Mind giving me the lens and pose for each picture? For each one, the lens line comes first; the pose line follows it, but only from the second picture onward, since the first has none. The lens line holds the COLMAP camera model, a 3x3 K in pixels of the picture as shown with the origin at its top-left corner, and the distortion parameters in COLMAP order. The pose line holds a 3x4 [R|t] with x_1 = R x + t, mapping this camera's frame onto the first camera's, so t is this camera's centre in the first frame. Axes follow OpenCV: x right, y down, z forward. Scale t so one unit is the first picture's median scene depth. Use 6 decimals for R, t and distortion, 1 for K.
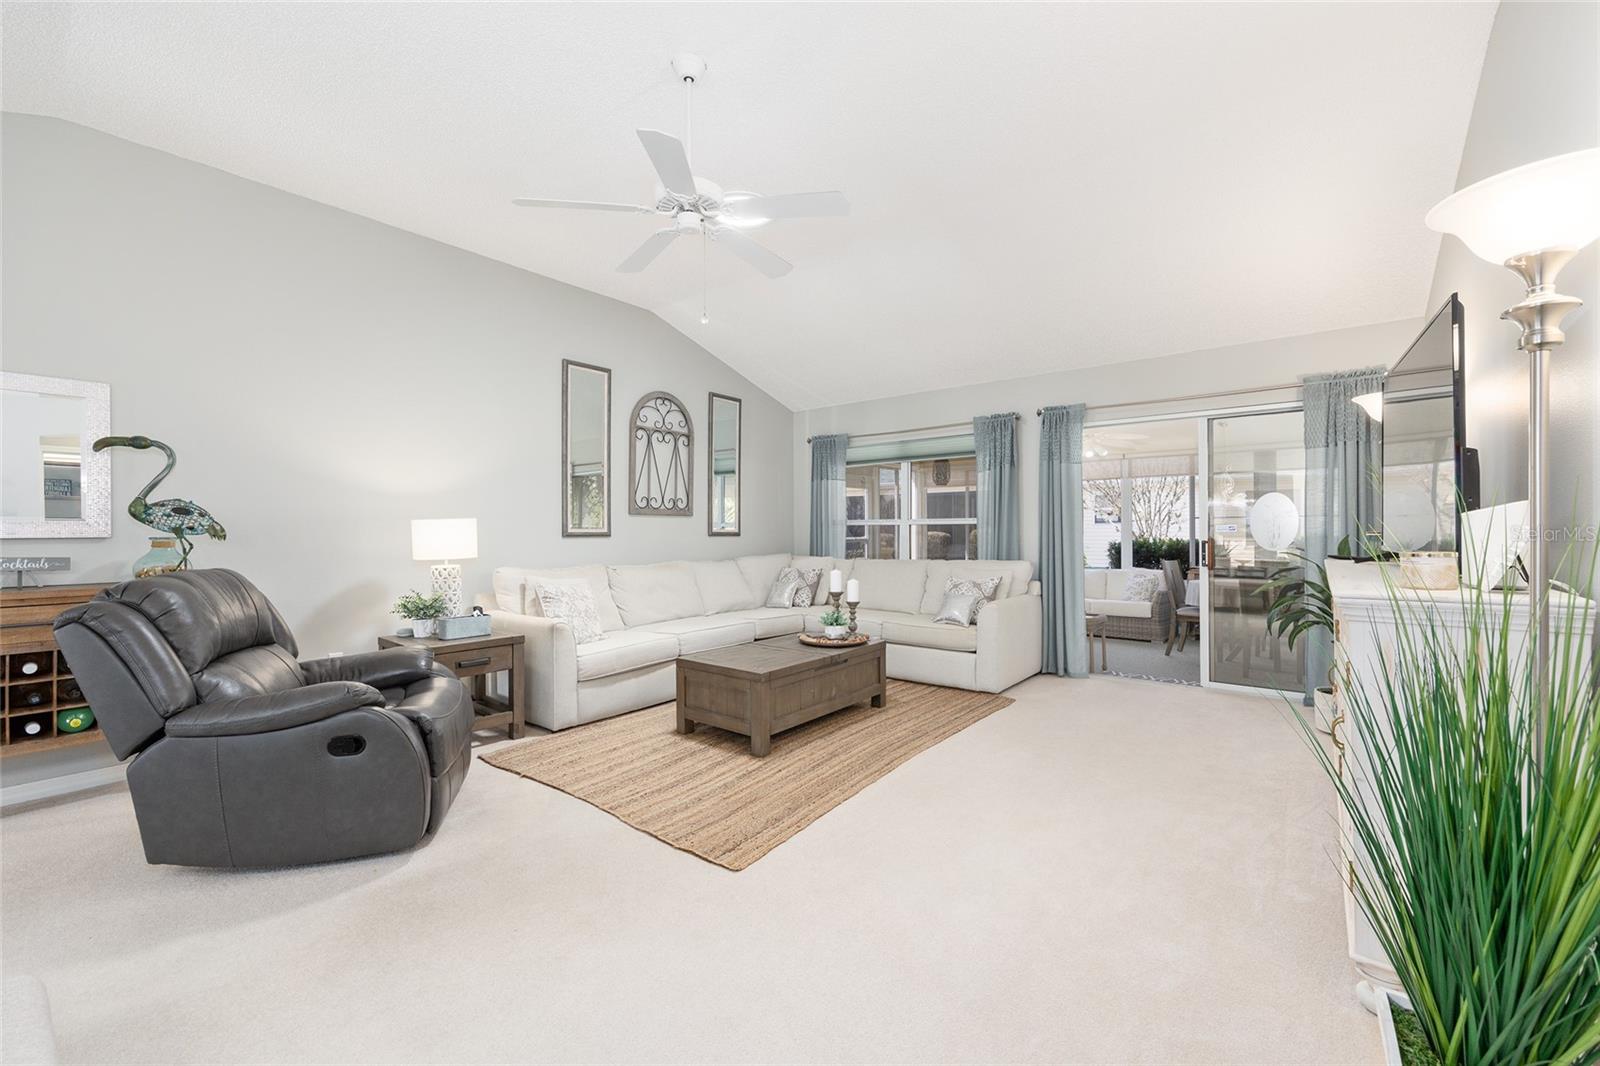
lens RADIAL K [[646.4, 0, 794.9], [0, 646.4, 528.1], [0, 0, 1]] dist [-0.004825, 0.001771]
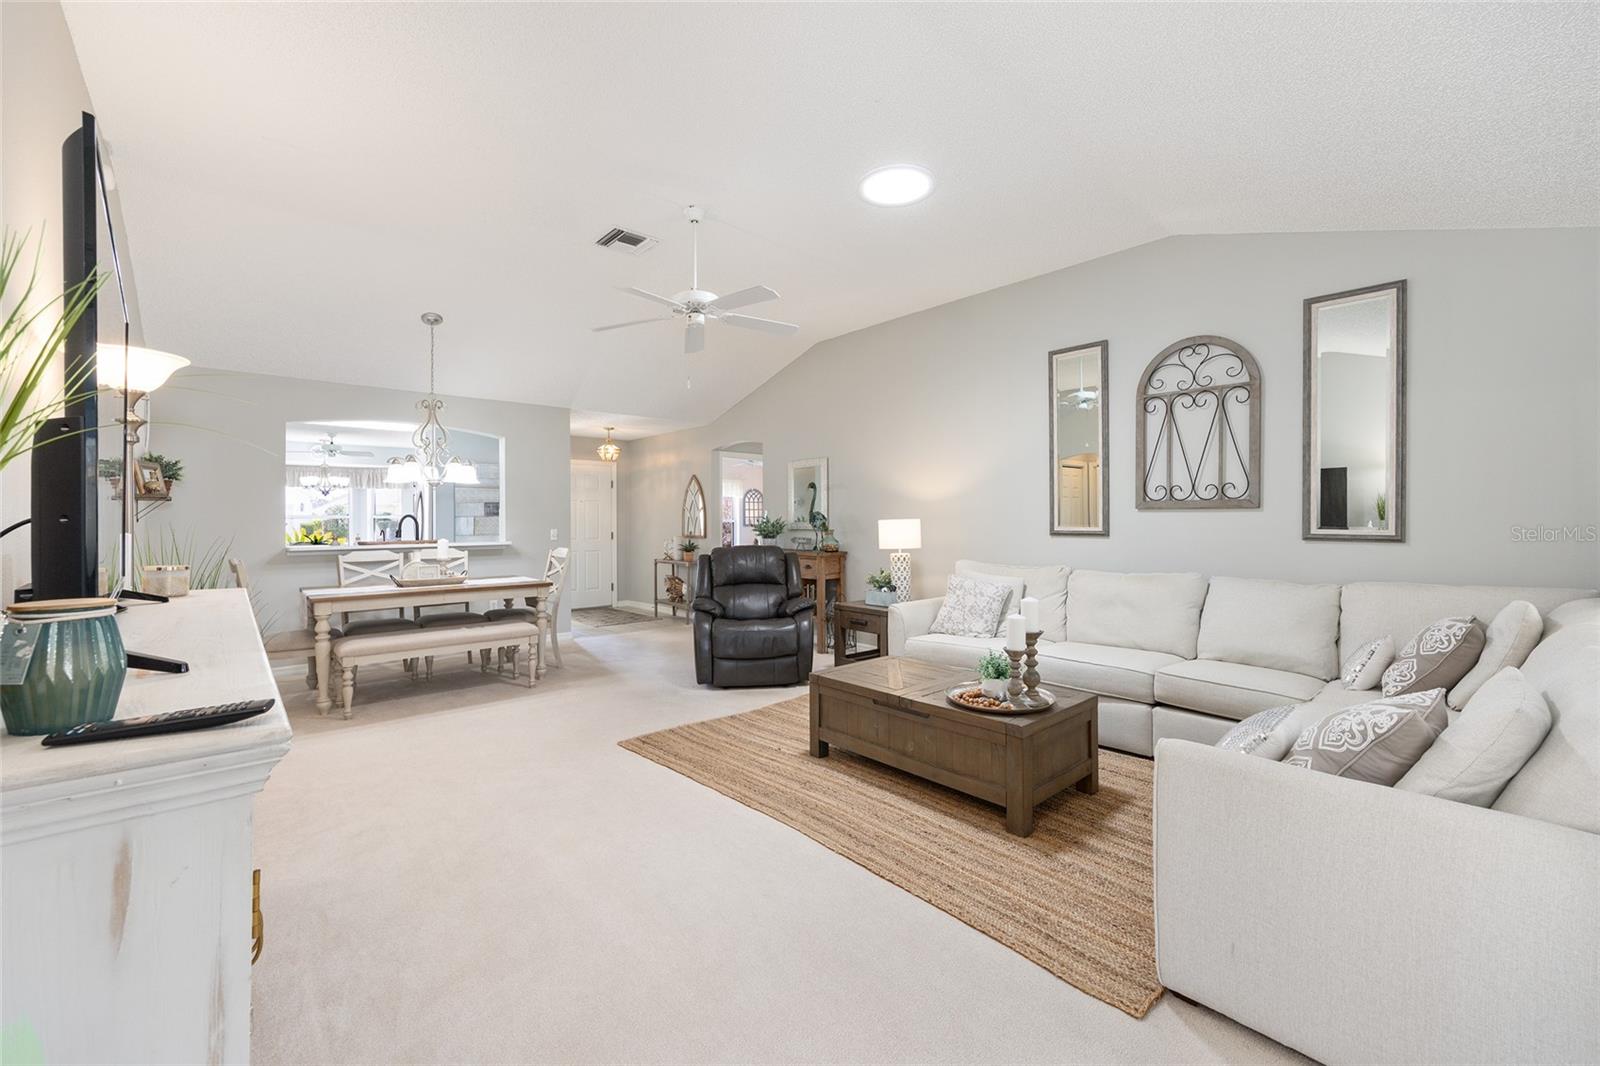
lens RADIAL K [[646.4, 0, 803.3], [0, 646.4, 519.5], [0, 0, 1]] dist [-0.004825, 0.001771]
pose [[-0.156171, 0.004168, -0.987721, 0.655720], [0.007011, 0.999971, 0.003111, -0.015315], [0.987705, -0.006440, -0.156195, 0.783271]]
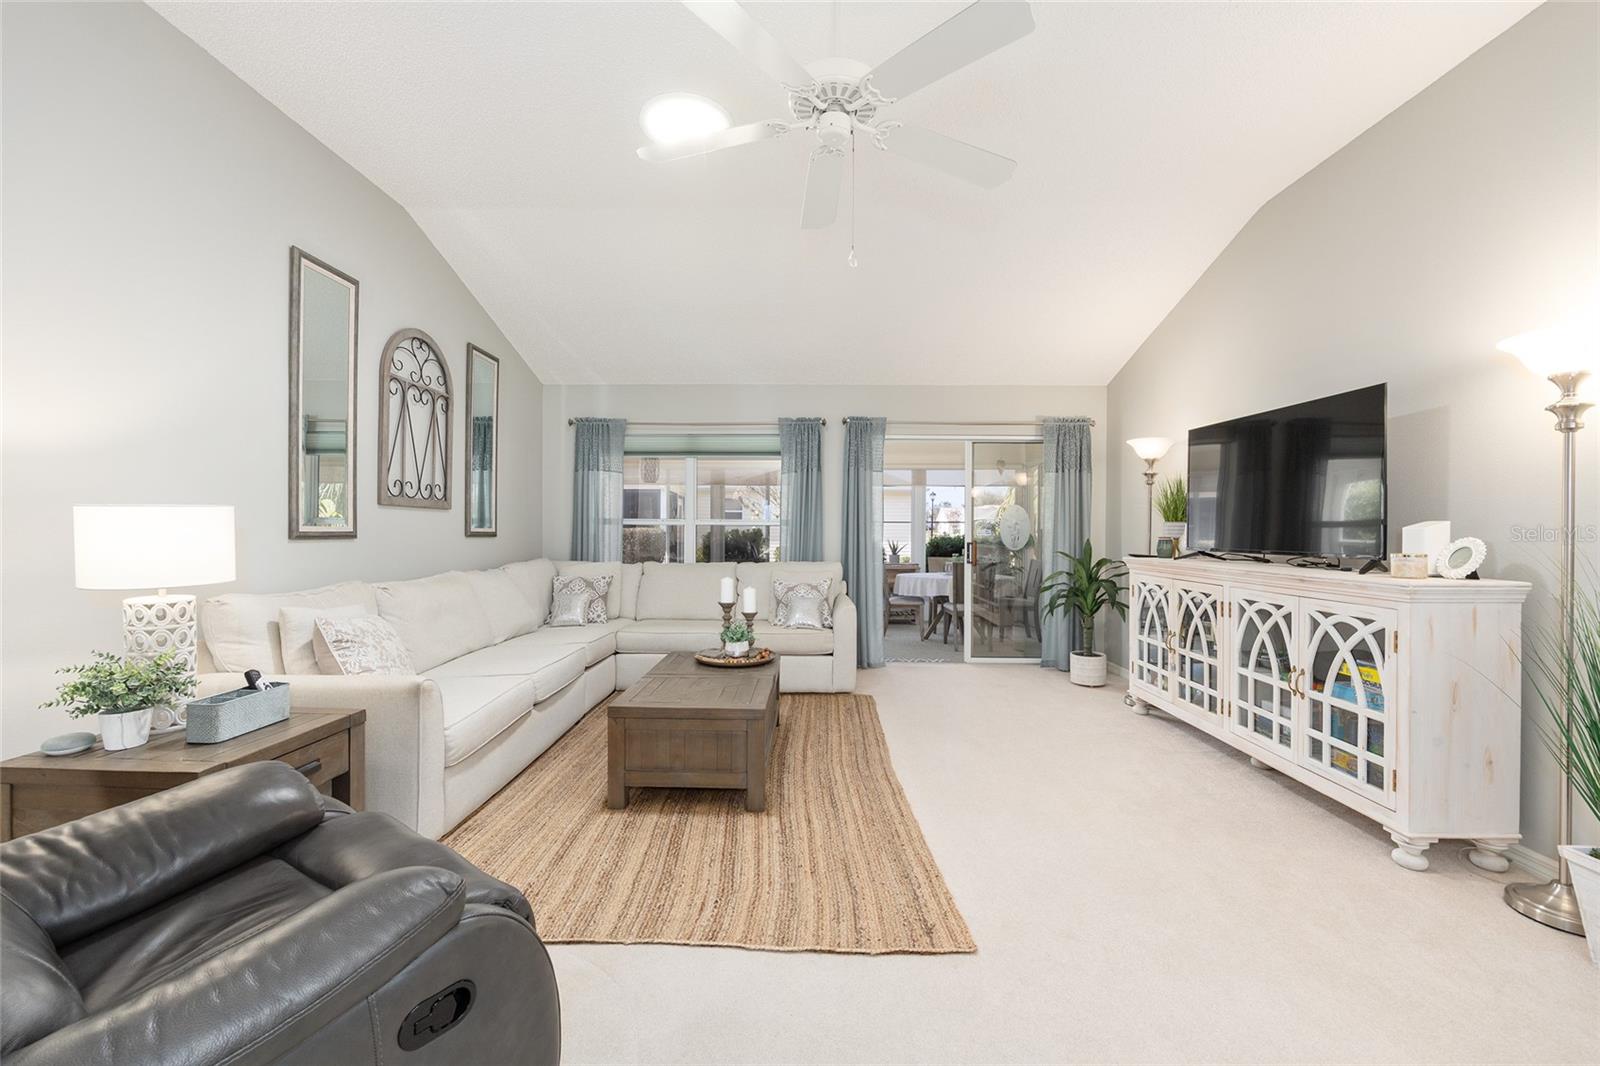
lens RADIAL K [[646.4, 0, 797.5], [0, 646.4, 533.3], [0, 0, 1]] dist [-0.004825, 0.001771]
pose [[0.790064, 0.005353, 0.613001, -0.353814], [-0.011684, 0.999912, 0.006326, -0.001353], [-0.612913, -0.012160, 0.790056, 0.226654]]
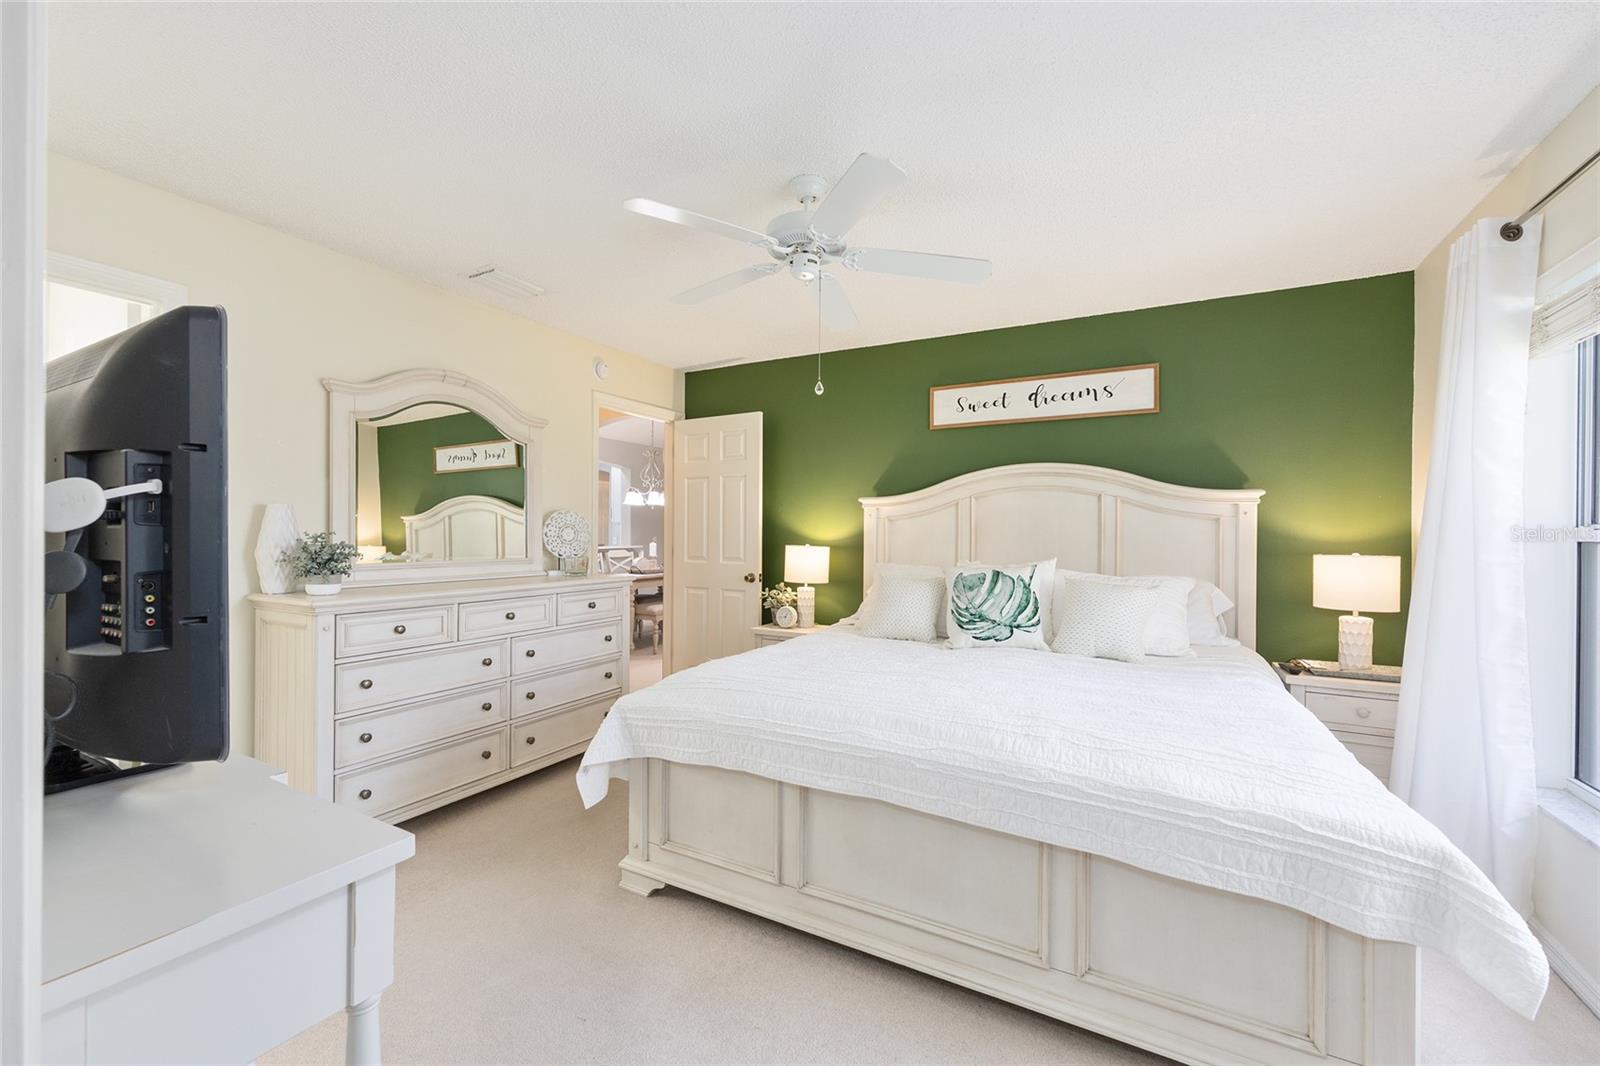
lens RADIAL K [[646.4, 0, 801.3], [0, 646.4, 534.0], [0, 0, 1]] dist [-0.004825, 0.001771]
pose [[-0.985479, -0.012971, -0.169299, 0.093561], [-0.014236, 0.999879, 0.006263, -0.019272], [0.169197, 0.008582, -0.985545, 1.200280]]
